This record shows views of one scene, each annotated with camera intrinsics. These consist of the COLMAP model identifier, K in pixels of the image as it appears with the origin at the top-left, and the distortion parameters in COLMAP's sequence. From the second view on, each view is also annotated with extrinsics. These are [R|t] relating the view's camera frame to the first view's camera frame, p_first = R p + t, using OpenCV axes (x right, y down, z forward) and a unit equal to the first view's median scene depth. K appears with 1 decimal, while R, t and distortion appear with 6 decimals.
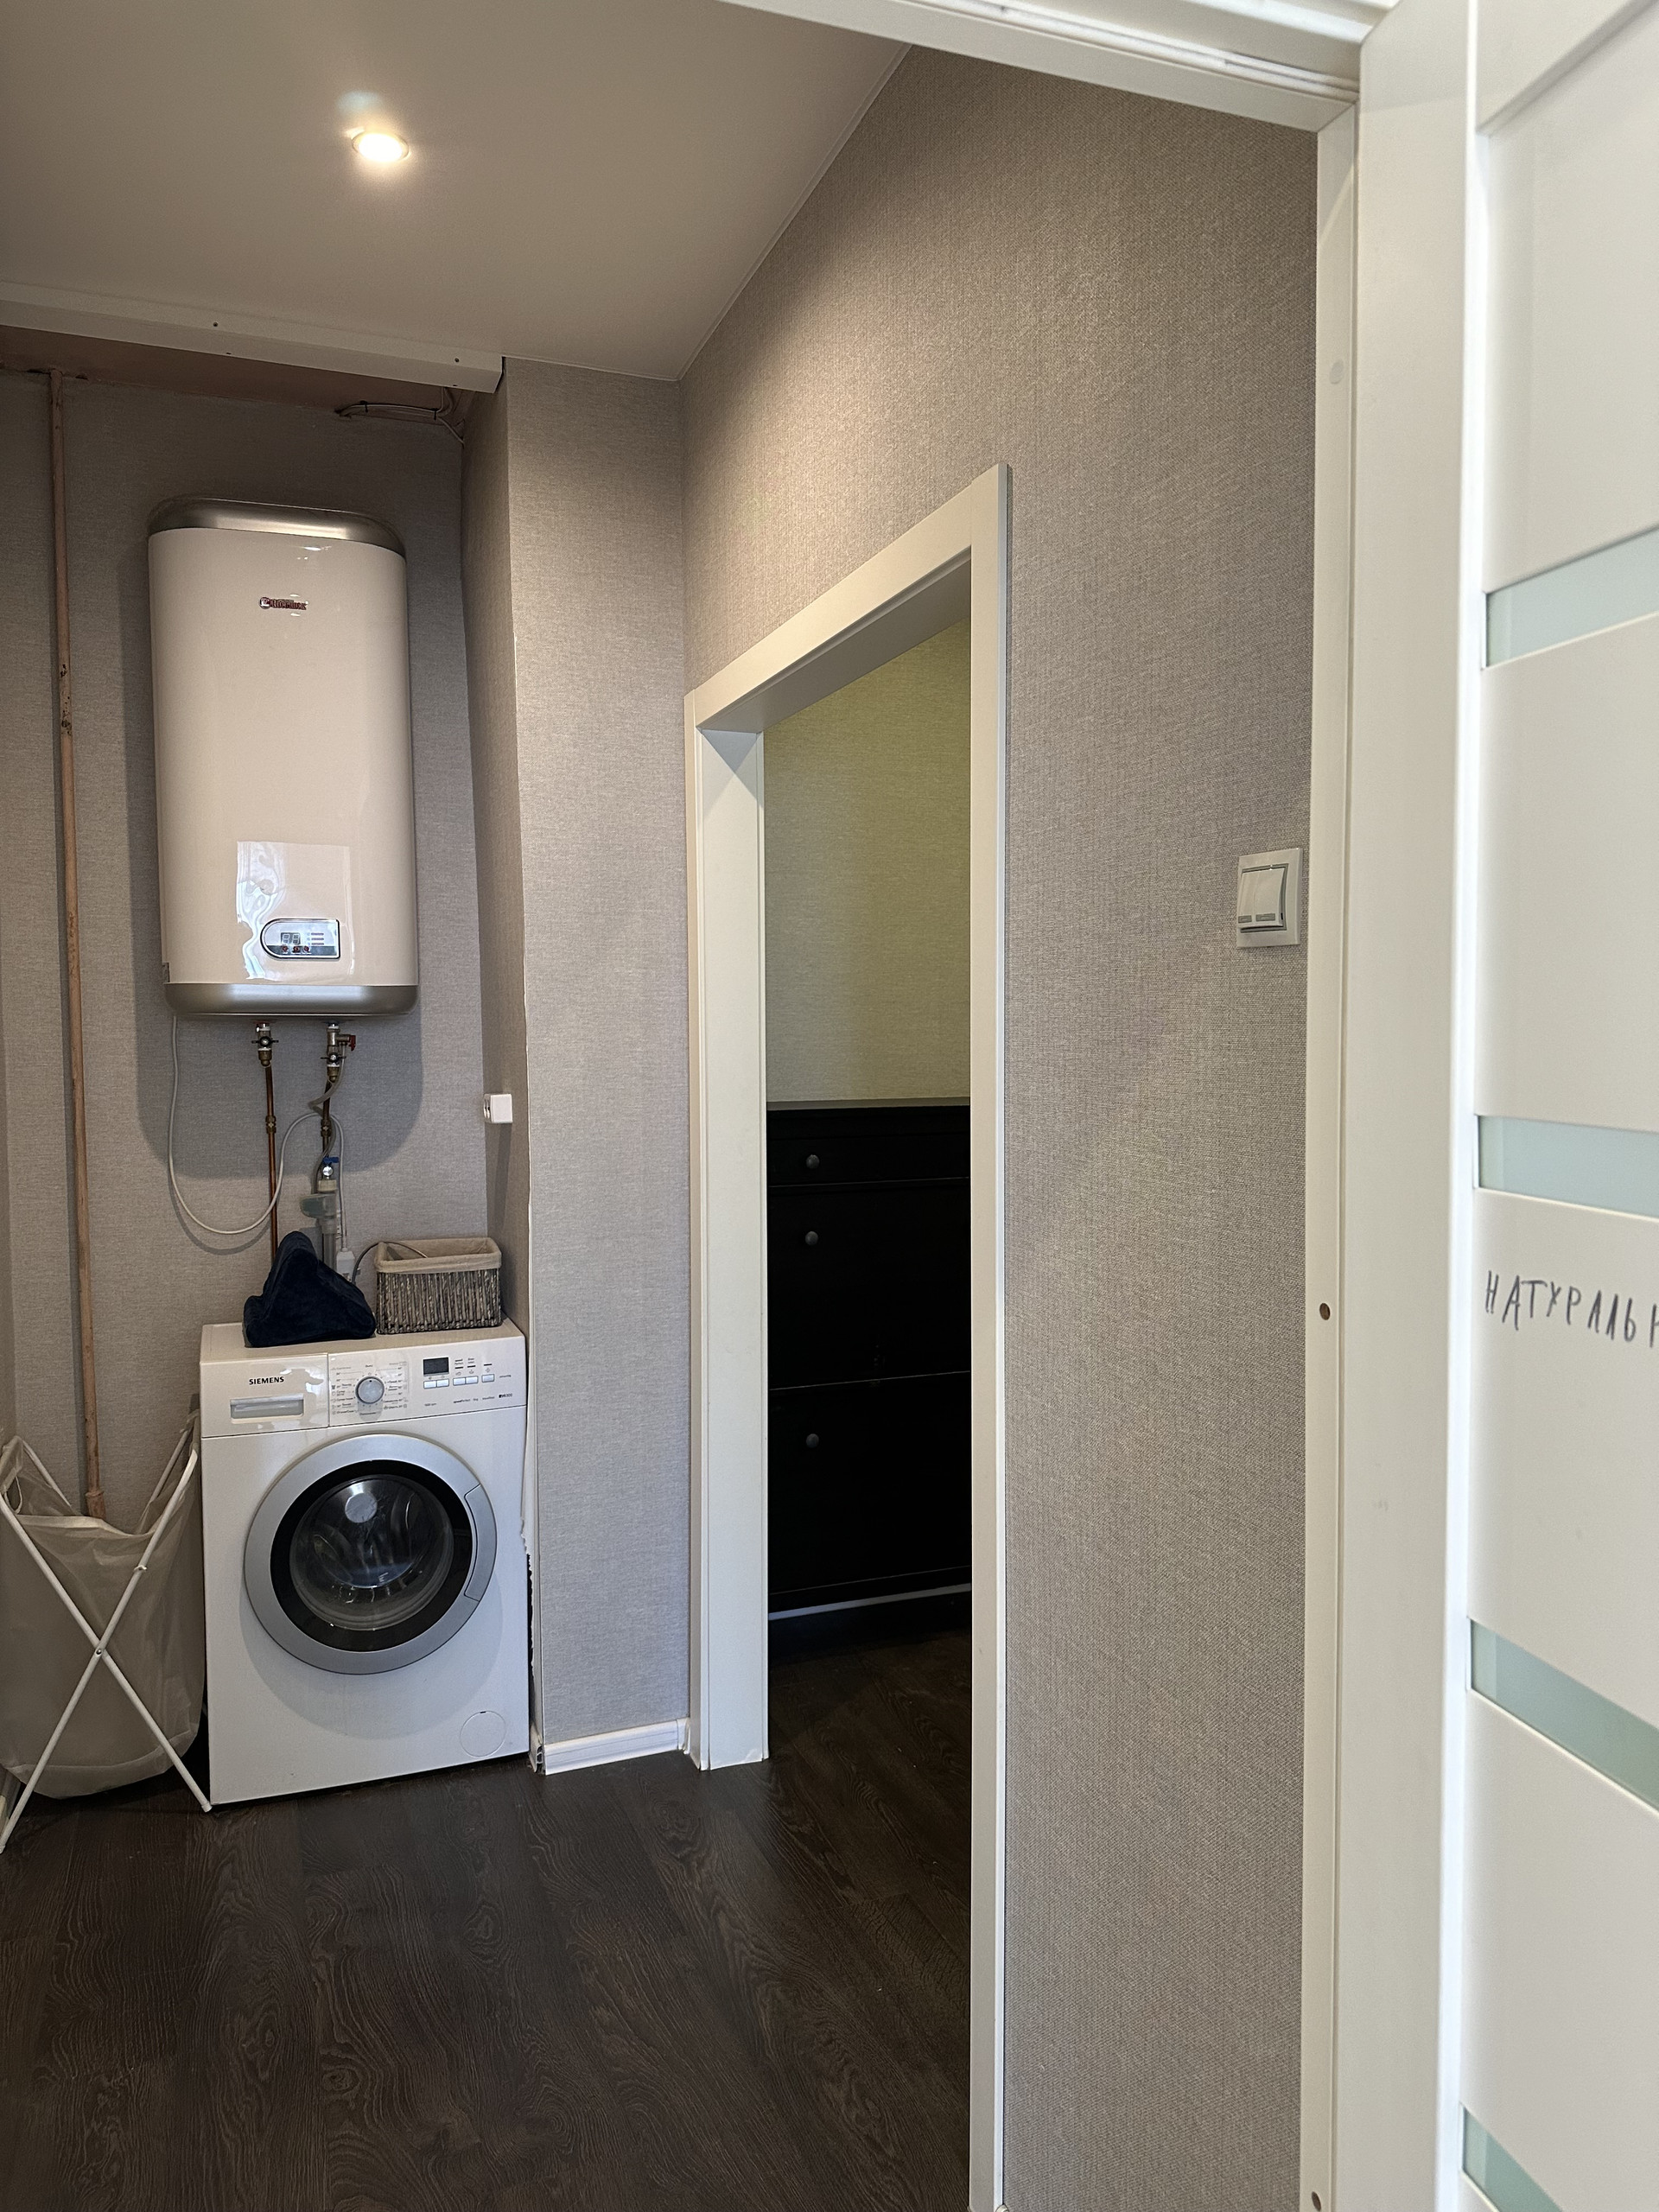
lens RADIAL K [[1574.4, 0, 830.4], [0, 1574.4, 1094.7], [0, 0, 1]] dist [-0.008625, -0.005338]
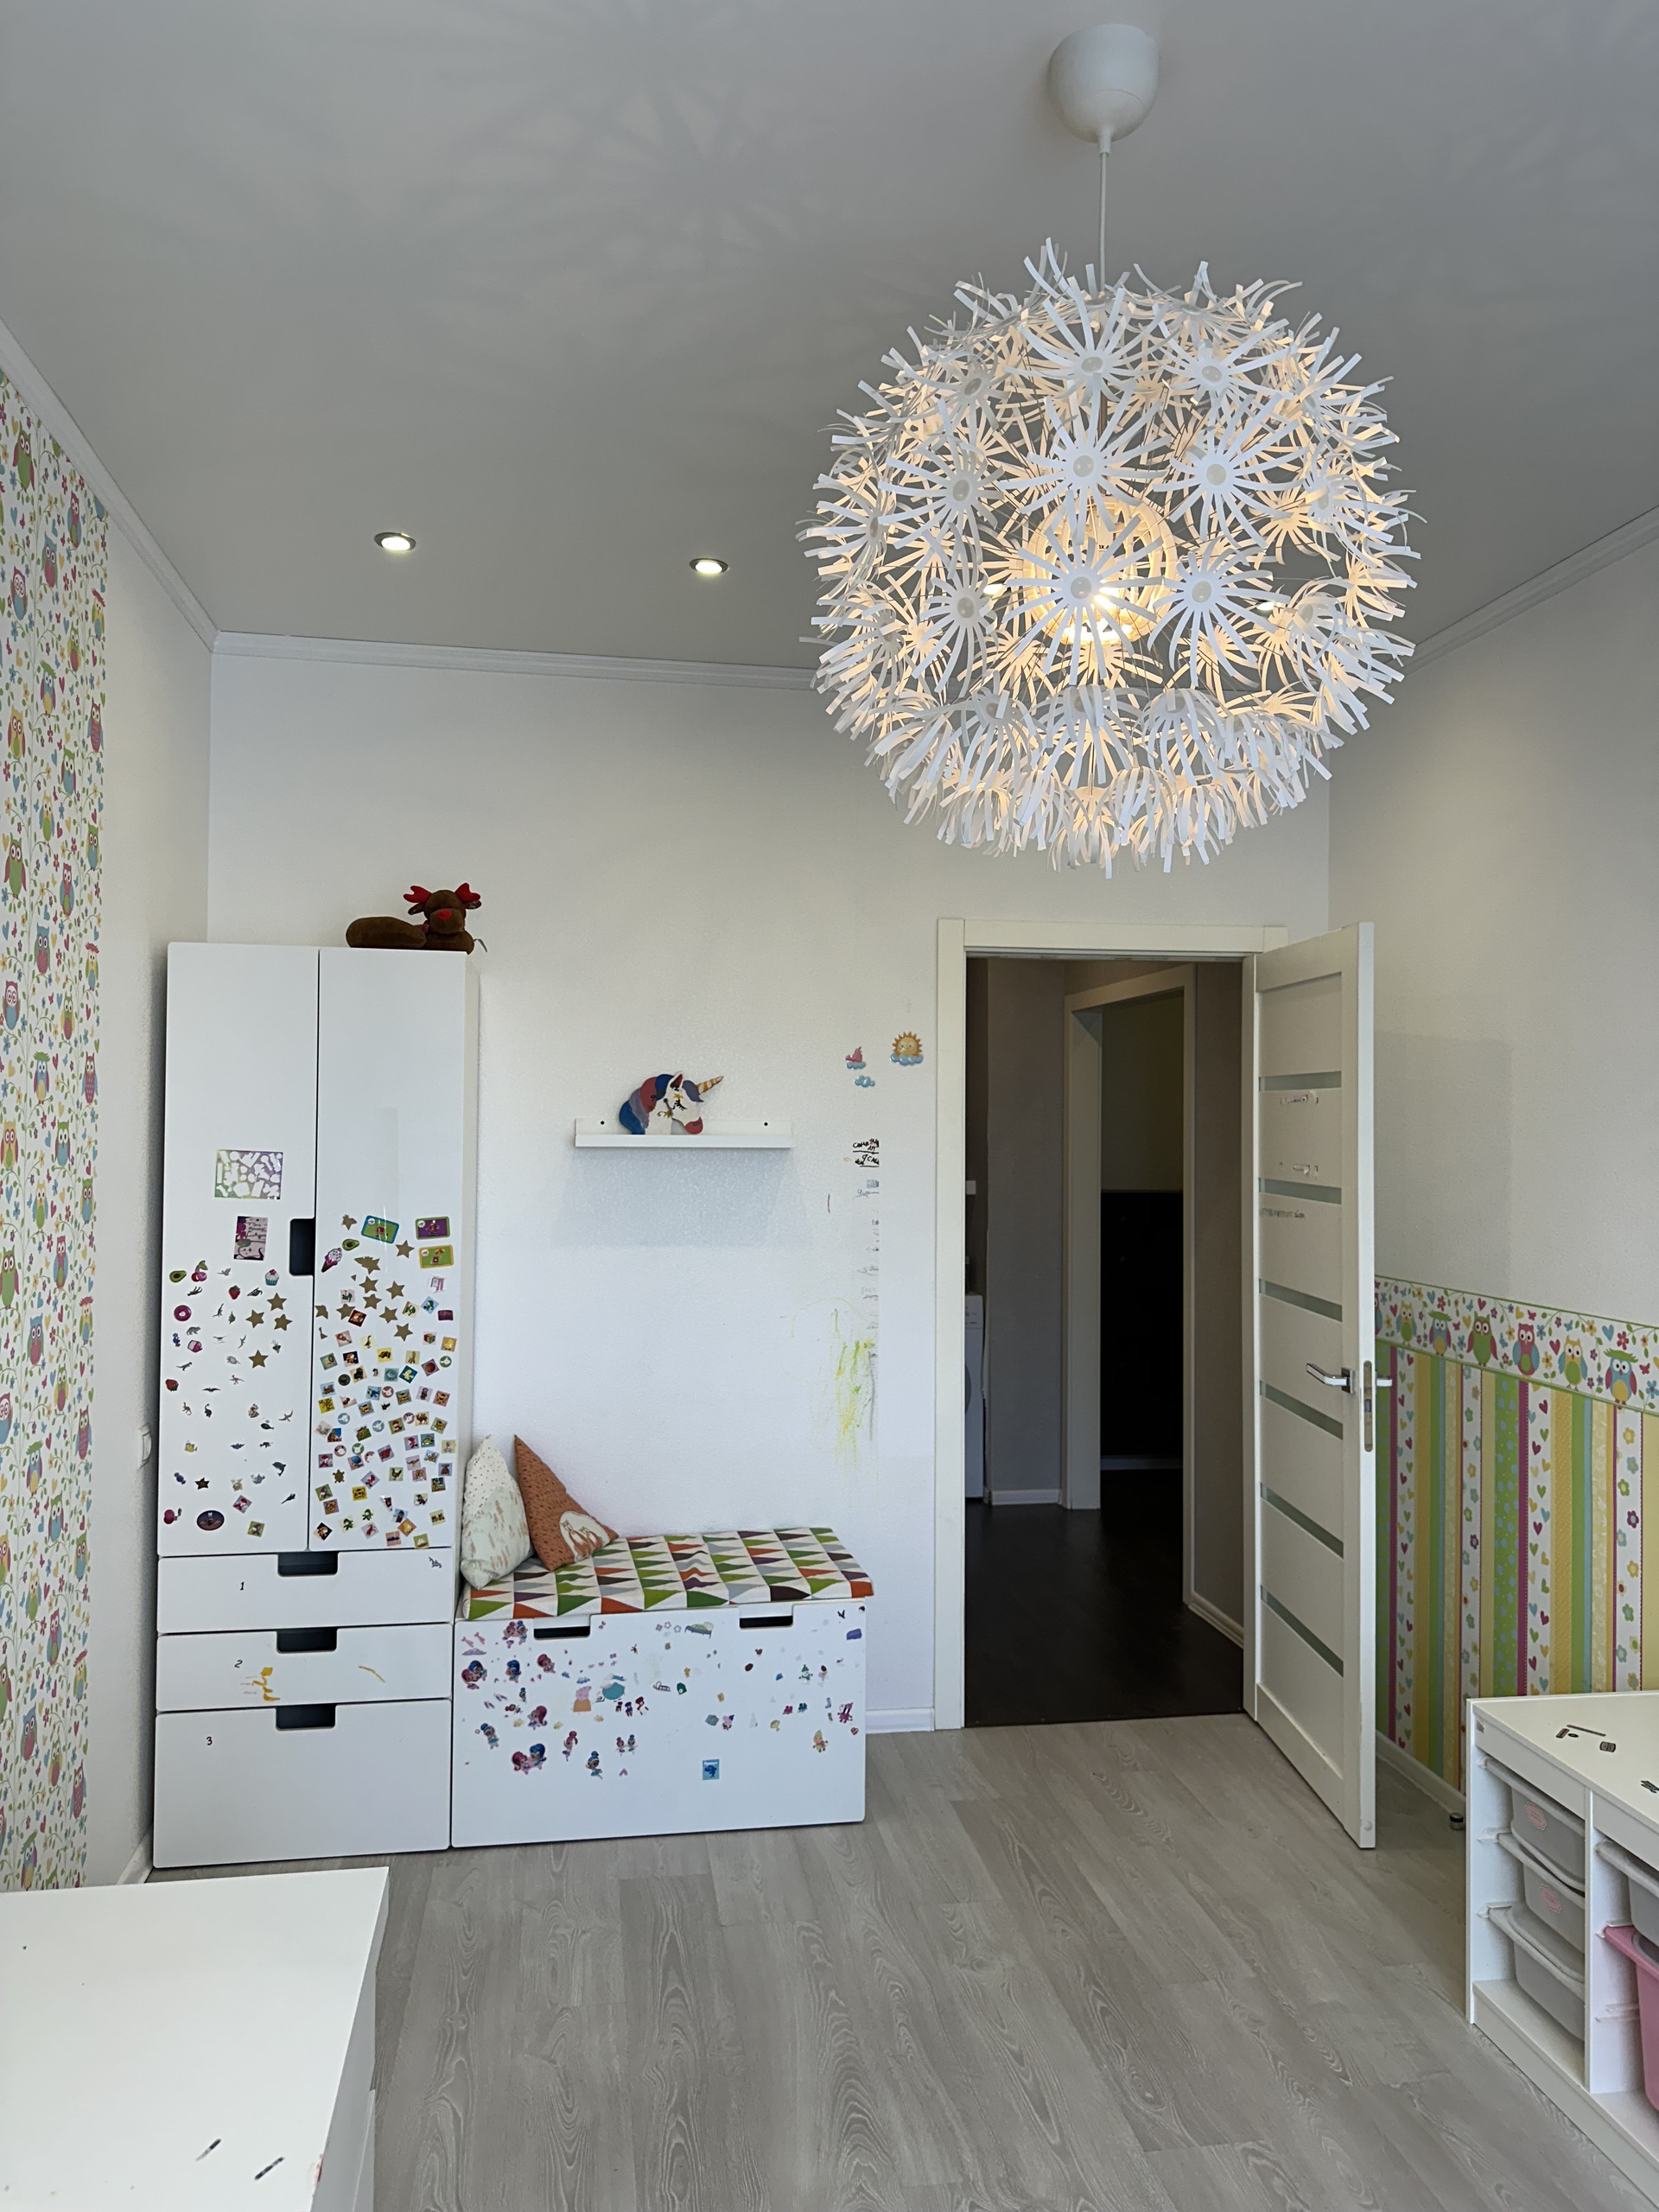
lens RADIAL K [[1574.4, 0, 830.4], [0, 1574.4, 1094.7], [0, 0, 1]] dist [-0.008625, -0.005338]
pose [[0.980368, 0.002653, -0.197158, 0.017511], [-0.015341, 0.997905, -0.062854, 0.023087], [0.196578, 0.064644, 0.978355, -1.099699]]
